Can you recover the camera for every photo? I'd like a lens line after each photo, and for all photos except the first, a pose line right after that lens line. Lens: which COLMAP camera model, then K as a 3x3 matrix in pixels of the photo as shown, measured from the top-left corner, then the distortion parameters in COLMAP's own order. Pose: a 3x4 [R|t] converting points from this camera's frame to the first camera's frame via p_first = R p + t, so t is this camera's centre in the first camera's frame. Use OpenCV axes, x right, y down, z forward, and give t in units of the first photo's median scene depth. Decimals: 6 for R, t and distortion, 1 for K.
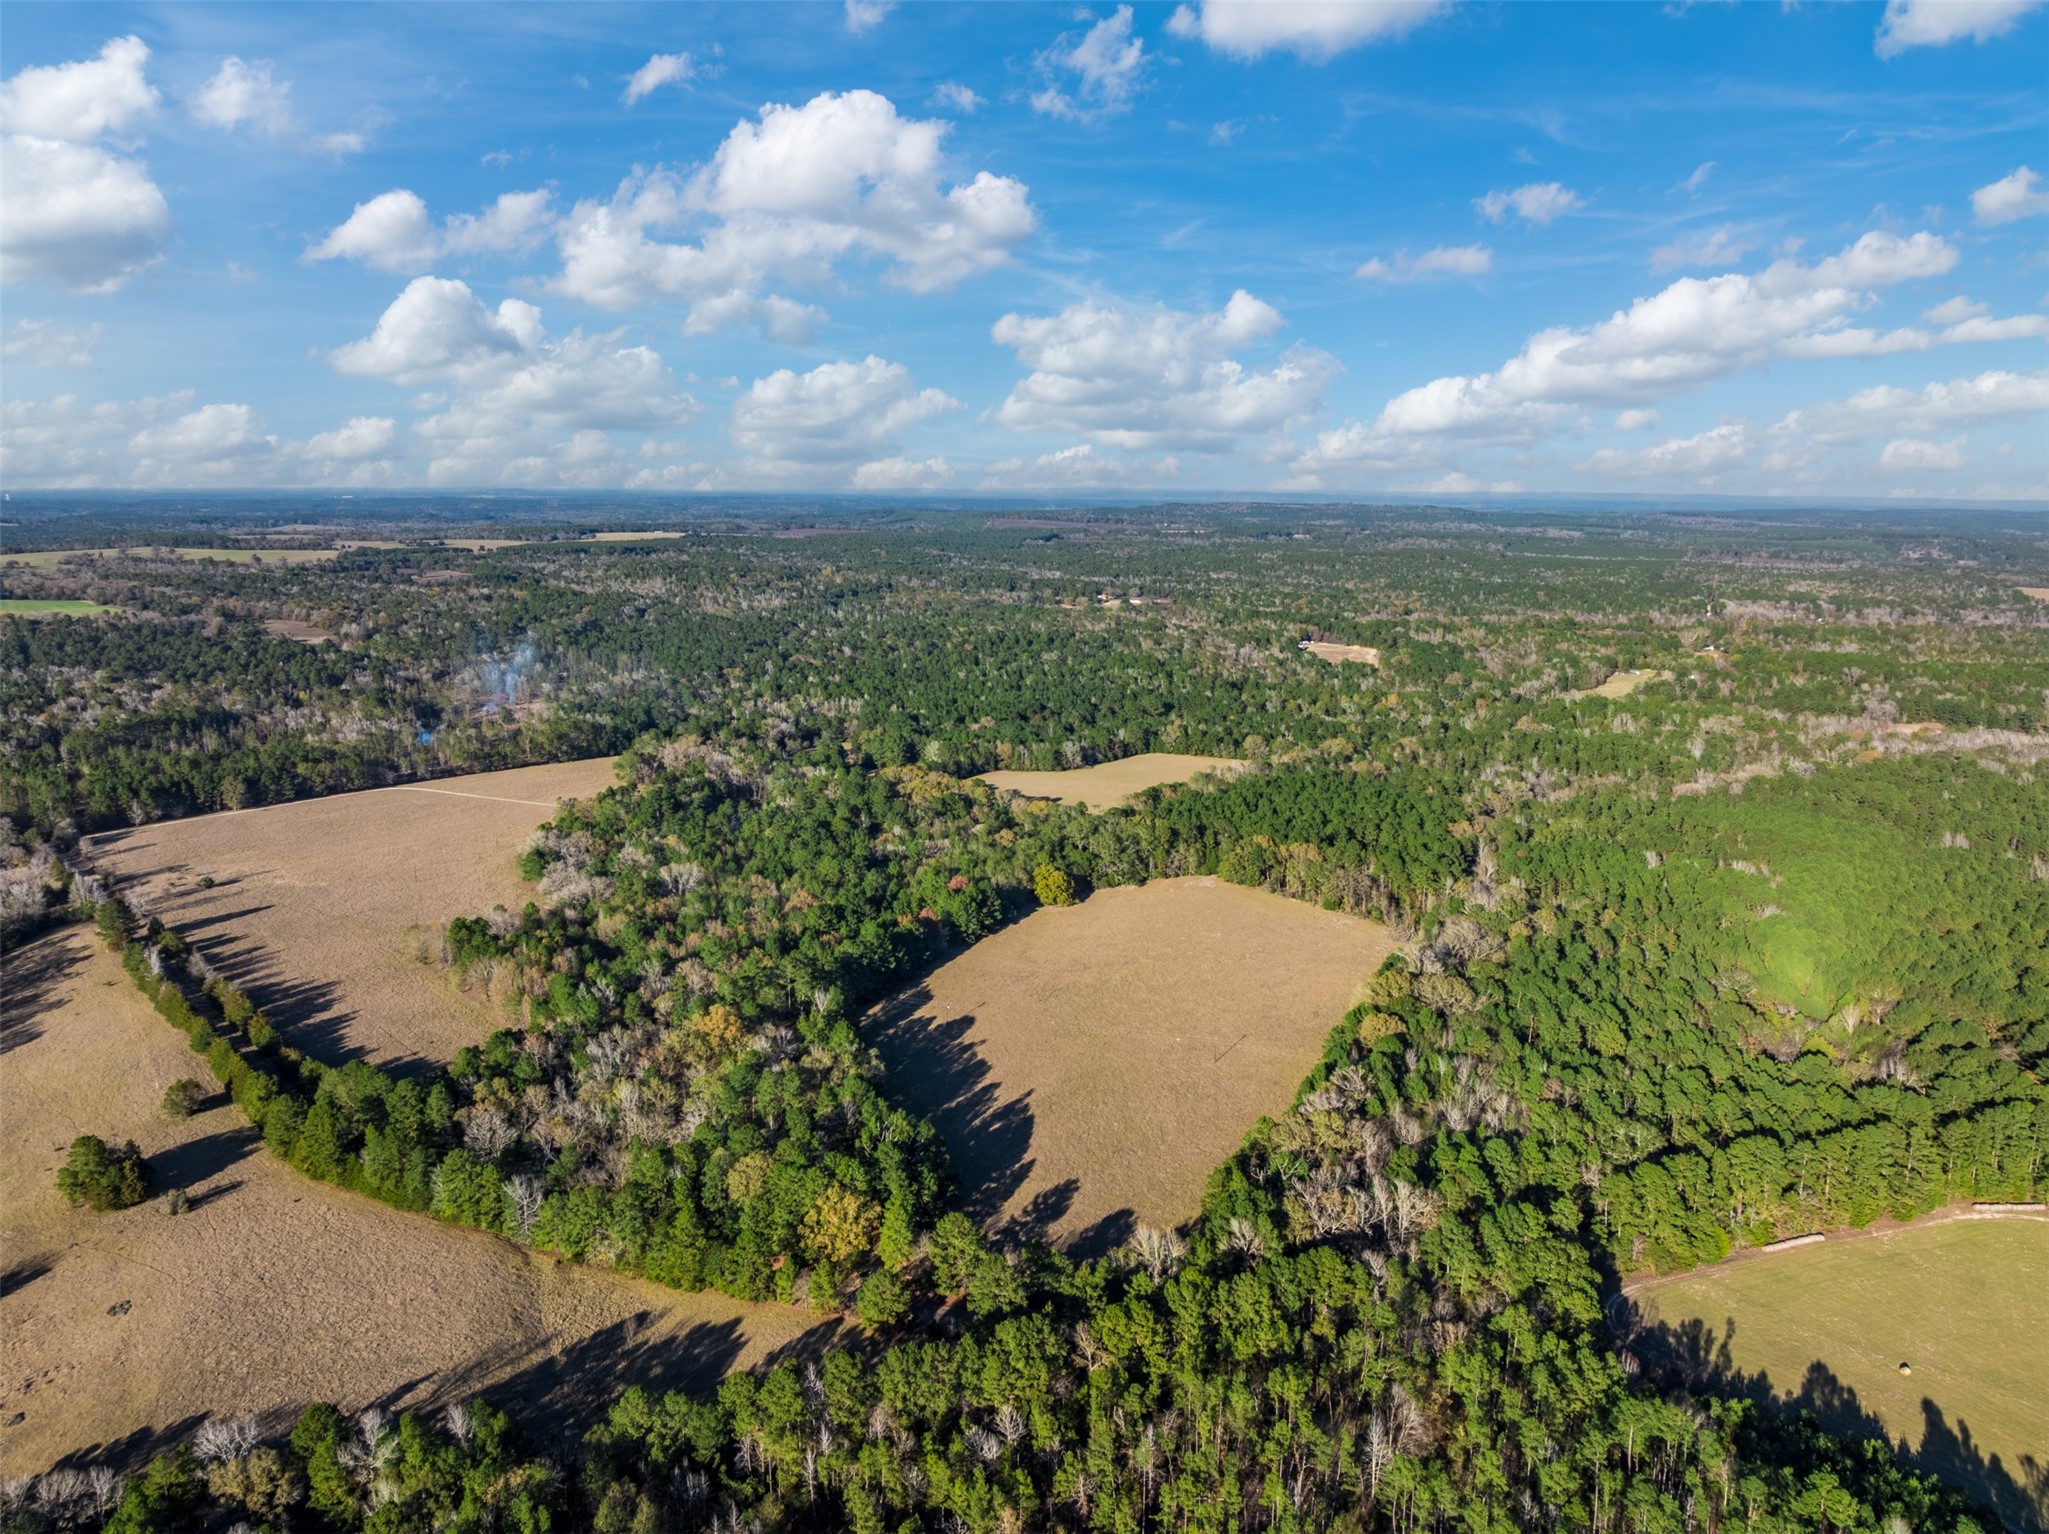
lens RADIAL K [[1424.1, 0, 1024.5], [0, 1424.1, 767.0], [0, 0, 1]] dist [-0.029265, -0.004772]
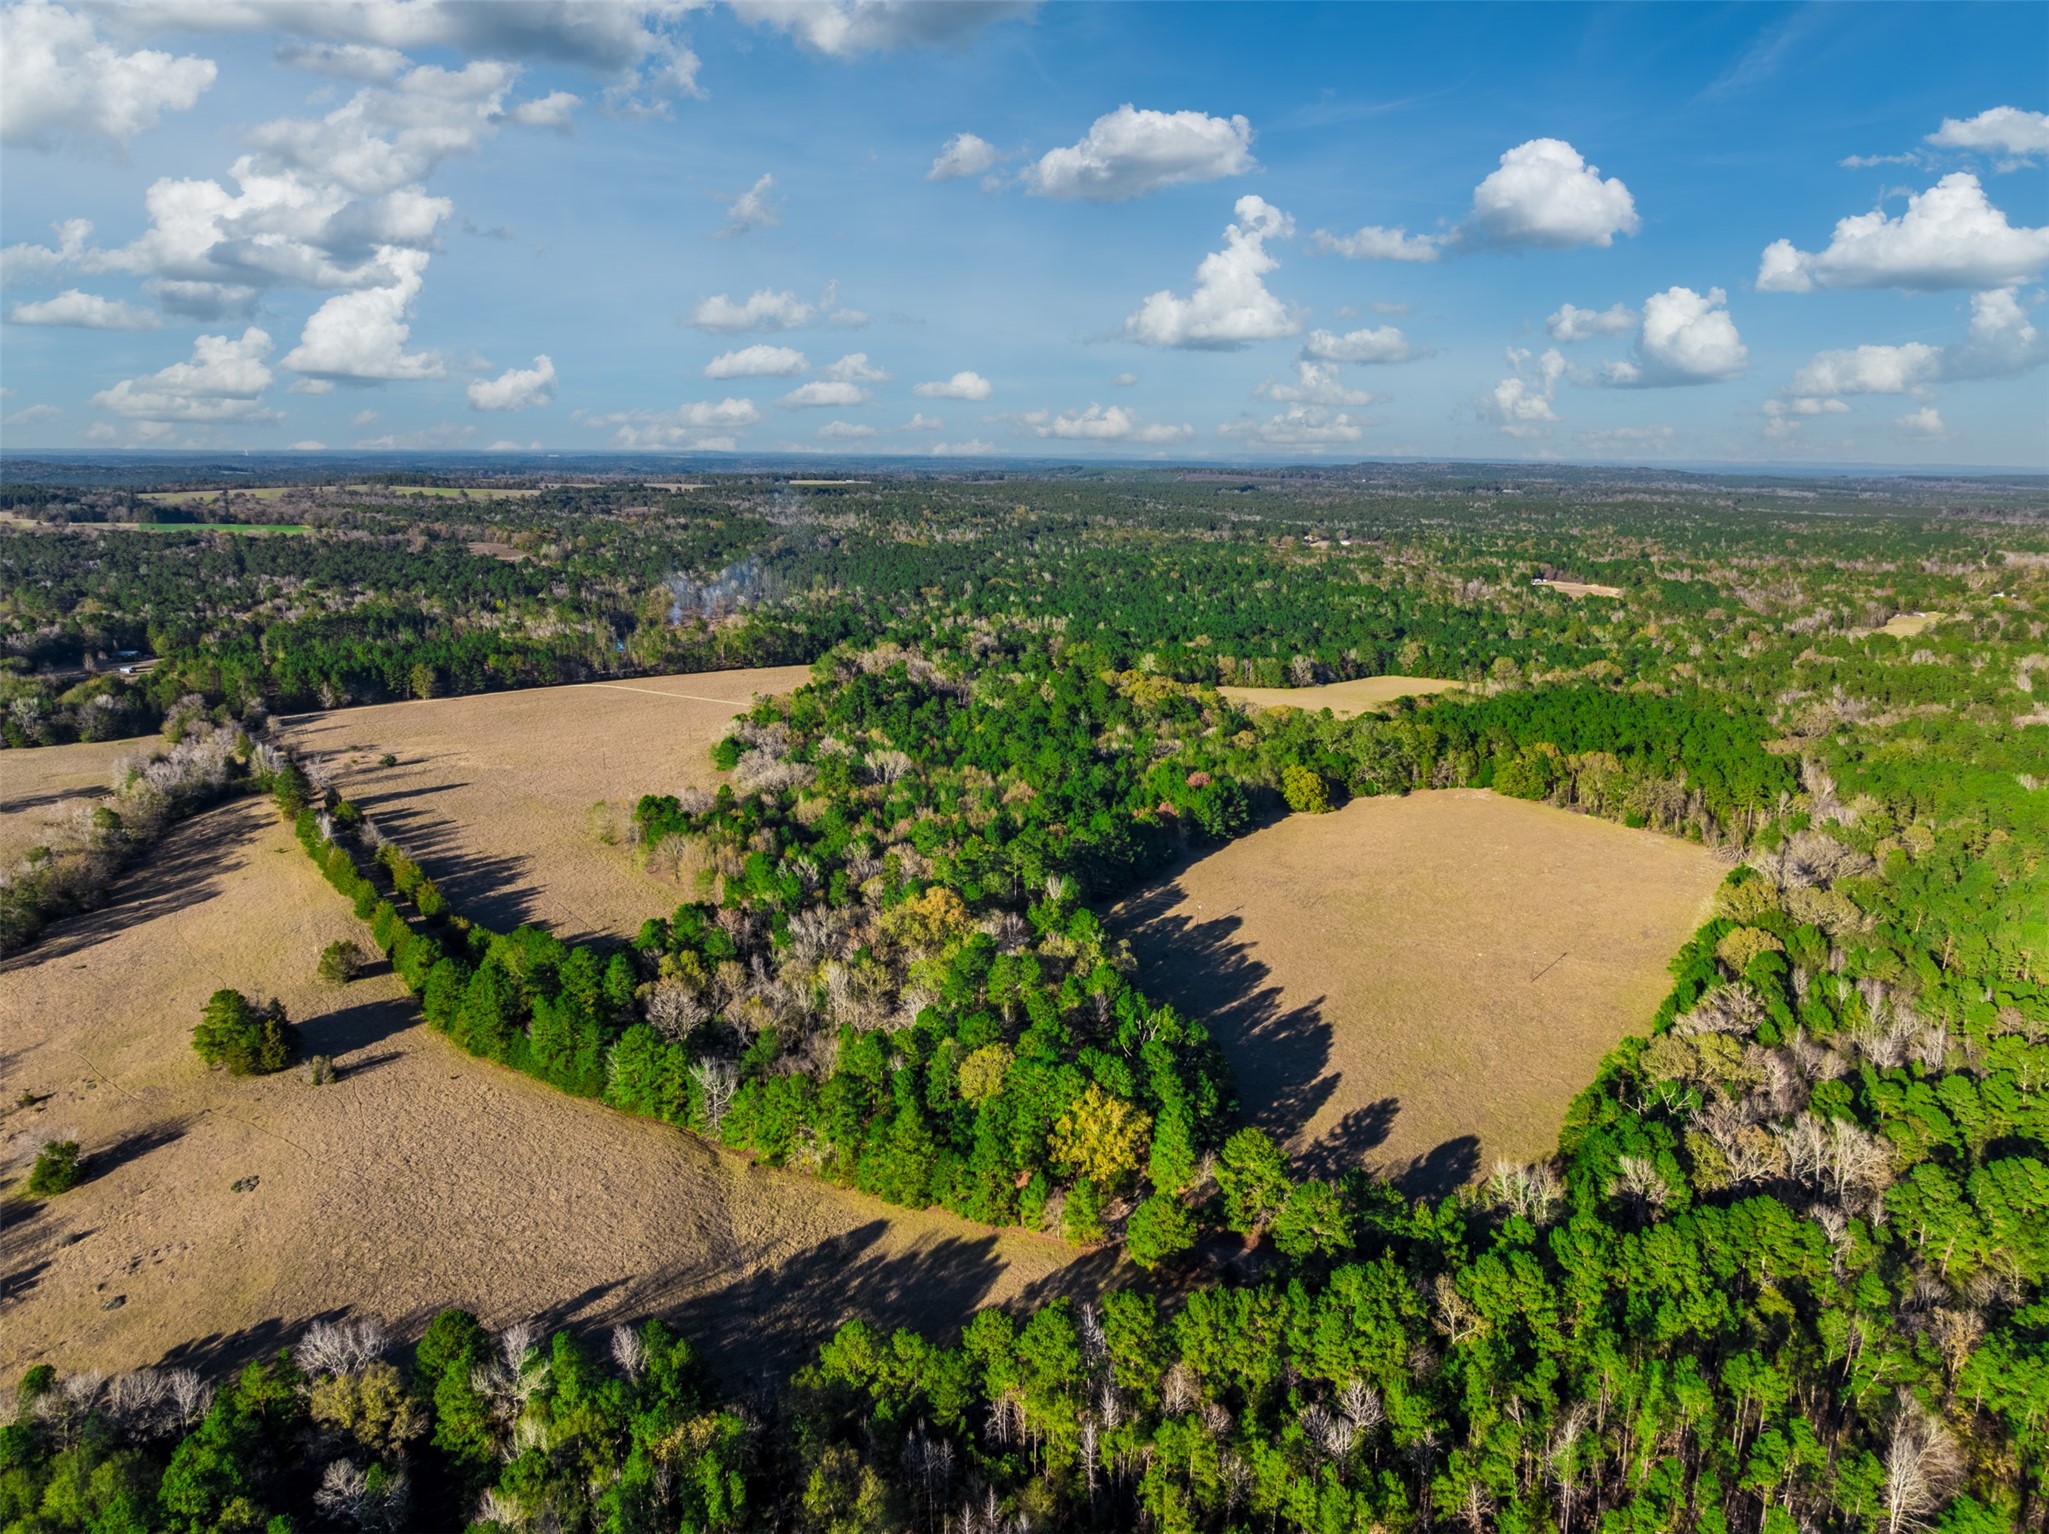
lens RADIAL K [[1411.1, 0, 1024.5], [0, 1411.1, 767.0], [0, 0, 1]] dist [-0.009919, -0.054810]
pose [[0.992239, 0.027710, -0.121217, -0.069706], [-0.025354, 0.999459, 0.020941, 0.085239], [0.121732, -0.017705, 0.992405, 0.183314]]
